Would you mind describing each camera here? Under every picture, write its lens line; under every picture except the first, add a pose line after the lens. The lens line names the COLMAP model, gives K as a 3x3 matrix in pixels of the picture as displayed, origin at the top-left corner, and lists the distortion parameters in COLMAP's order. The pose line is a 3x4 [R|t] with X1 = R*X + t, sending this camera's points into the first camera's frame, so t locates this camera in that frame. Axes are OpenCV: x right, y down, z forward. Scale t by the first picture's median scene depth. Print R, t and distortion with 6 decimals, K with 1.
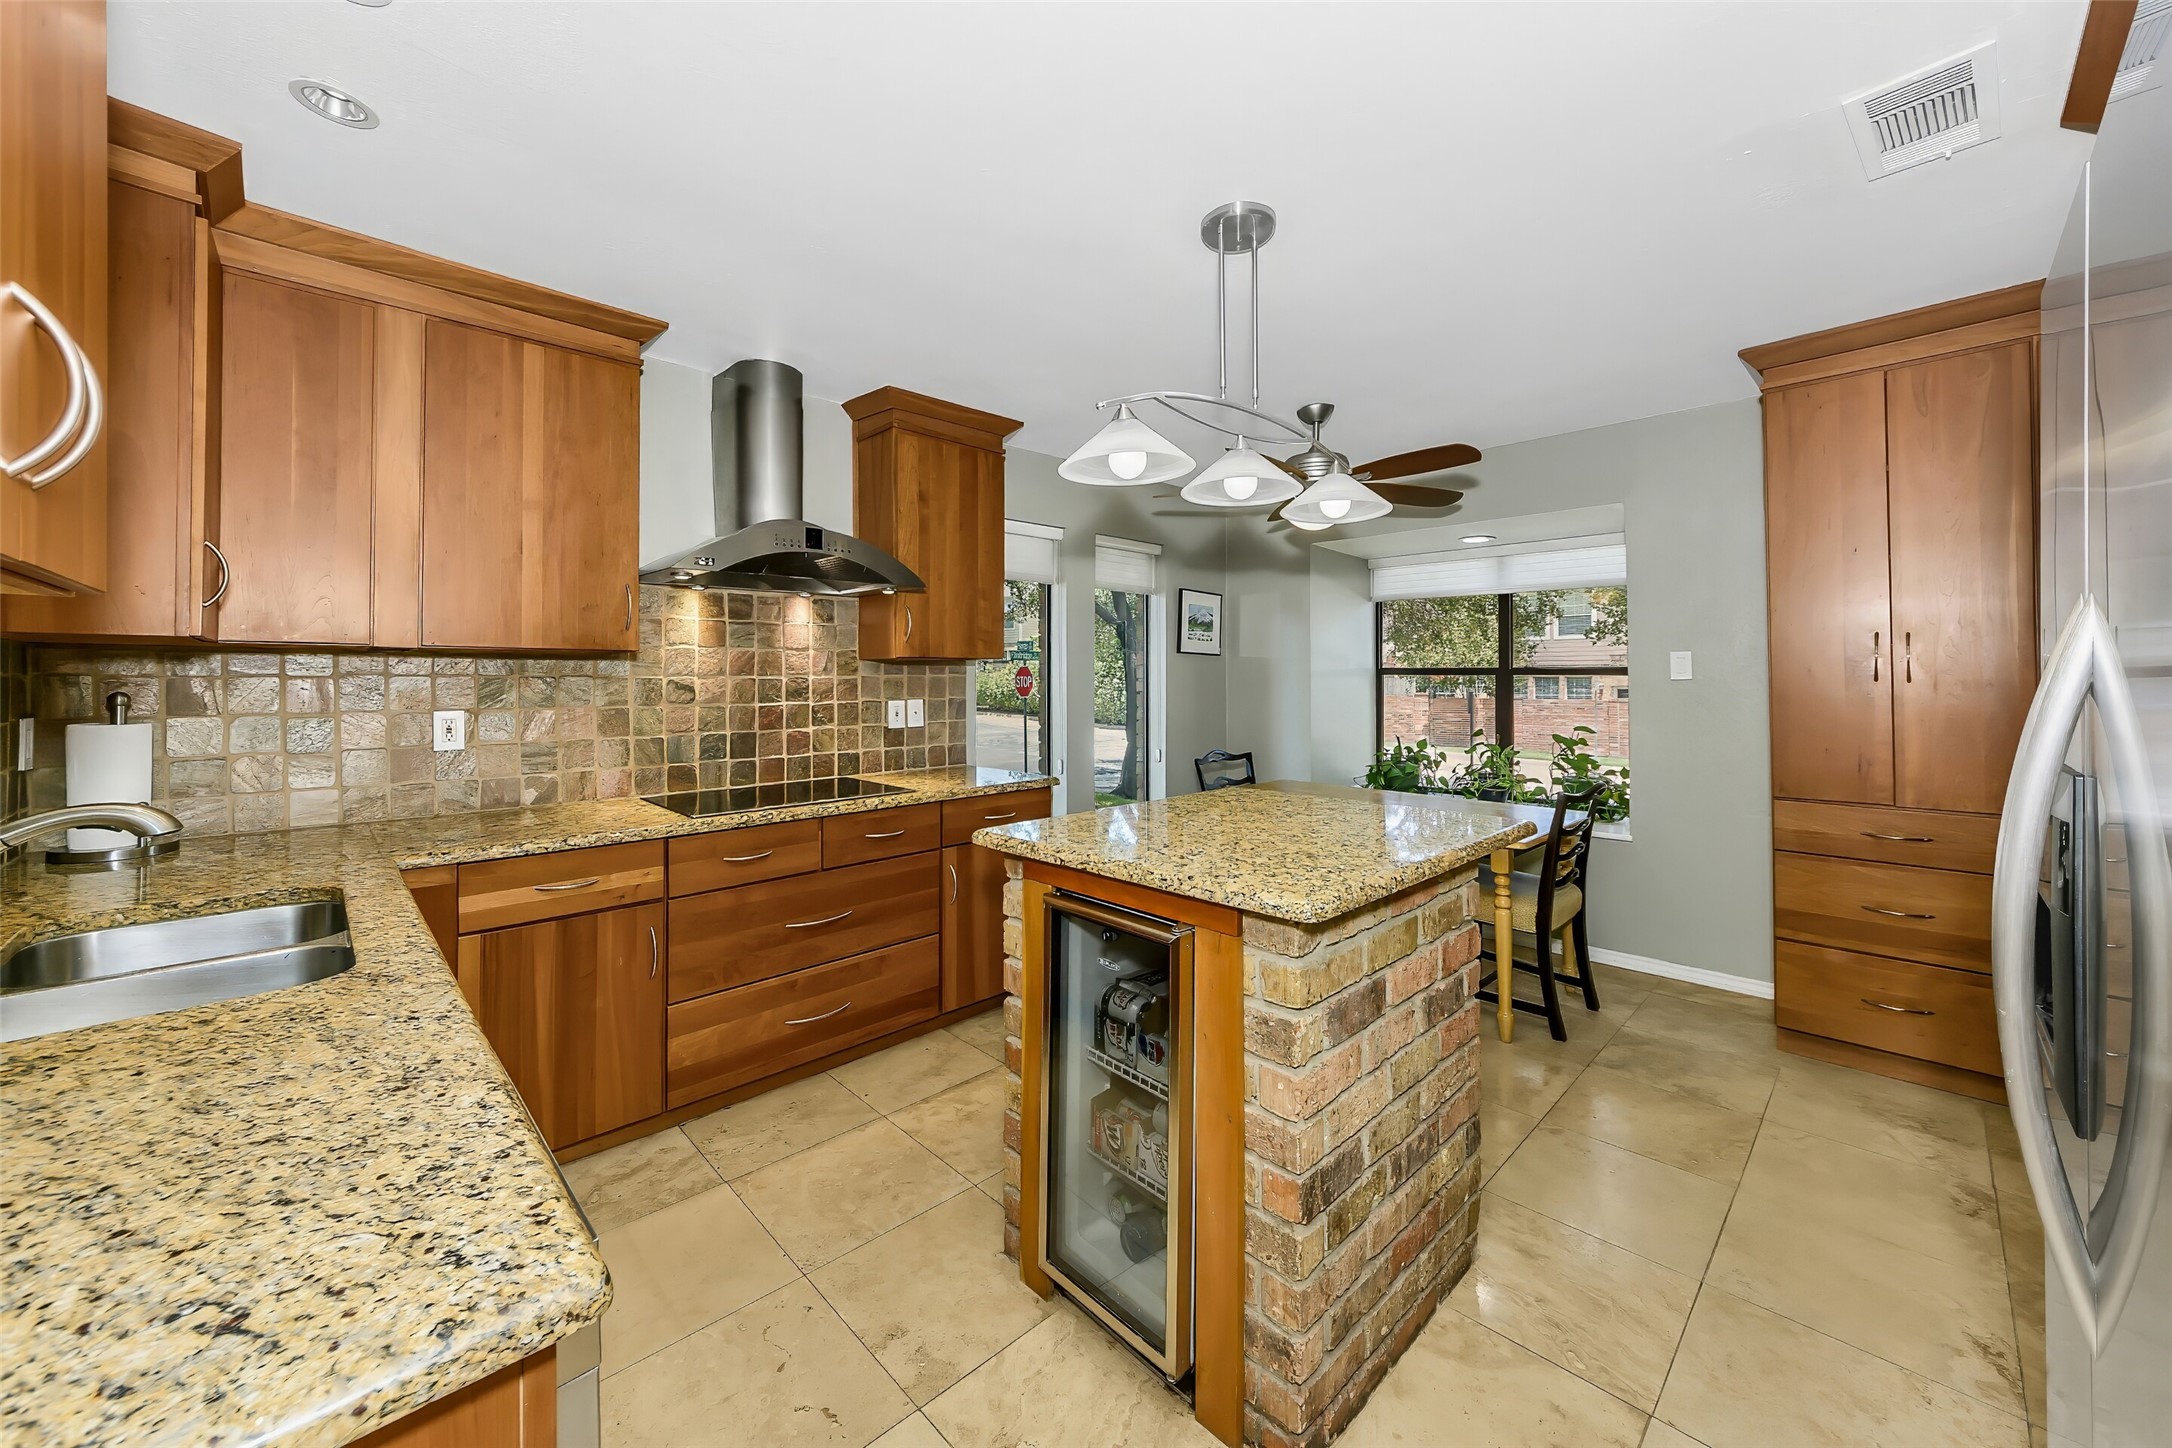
lens RADIAL K [[803.2, 0, 1082.1], [0, 803.2, 673.8], [0, 0, 1]] dist [-0.003809, -0.000500]
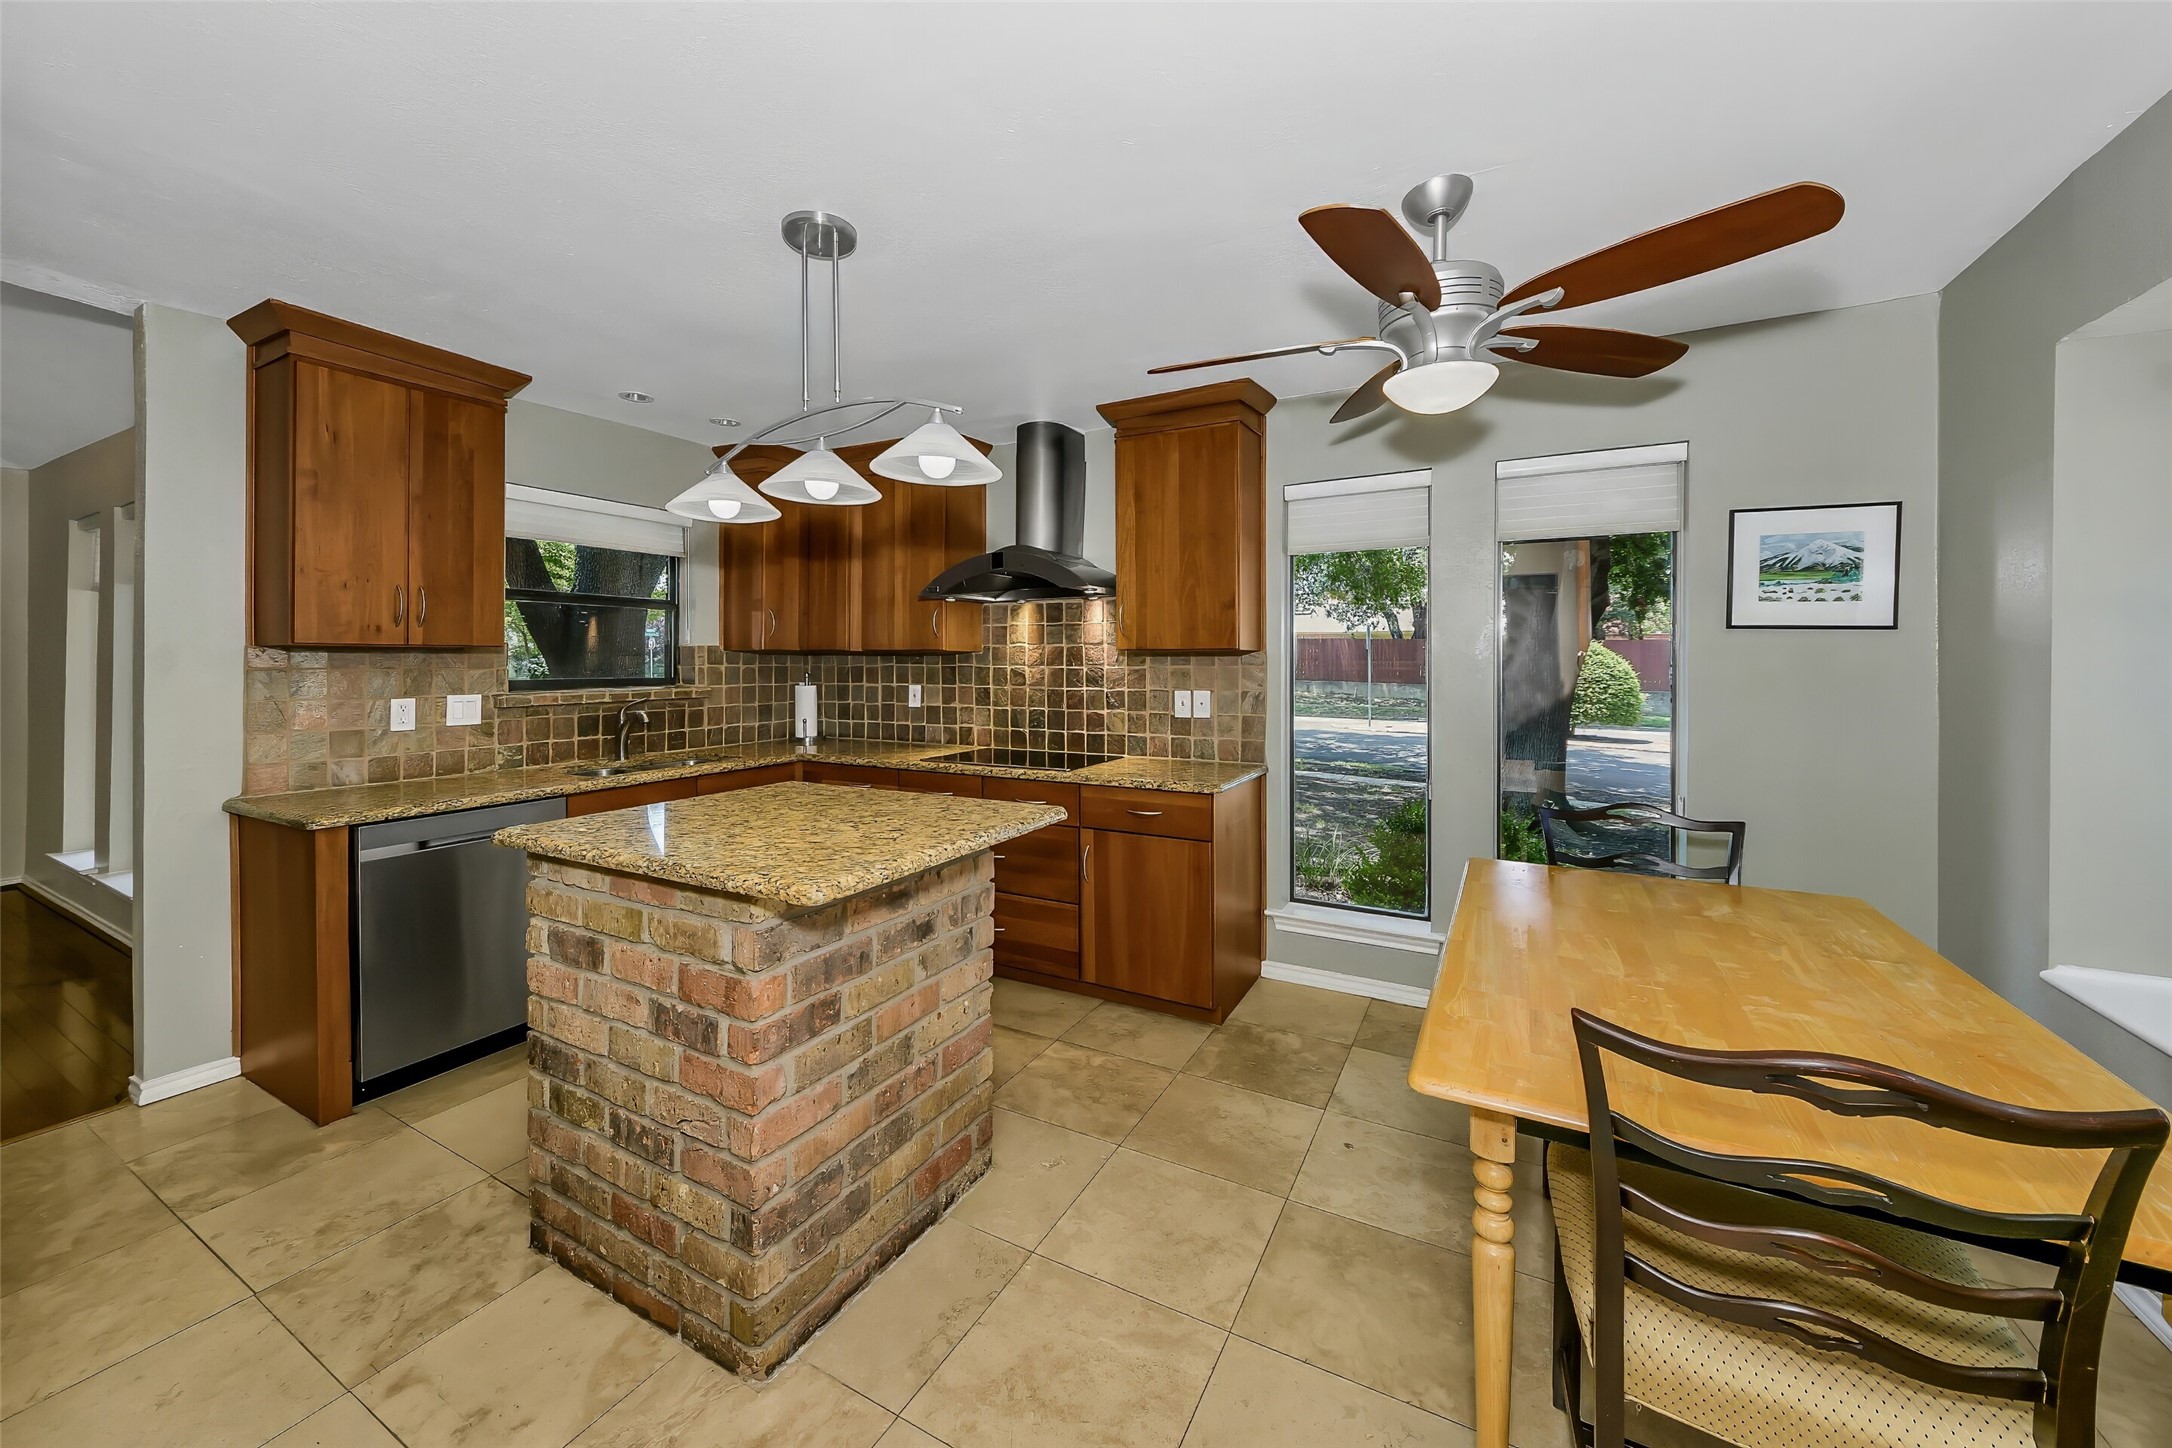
lens RADIAL K [[803.2, 0, 1071.7], [0, 803.2, 671.0], [0, 0, 1]] dist [-0.003809, -0.000500]
pose [[0.296977, 0.007133, -0.954858, 0.794022], [-0.003056, 0.999974, 0.006520, 0.002314], [0.954880, 0.000982, 0.296991, 0.628129]]
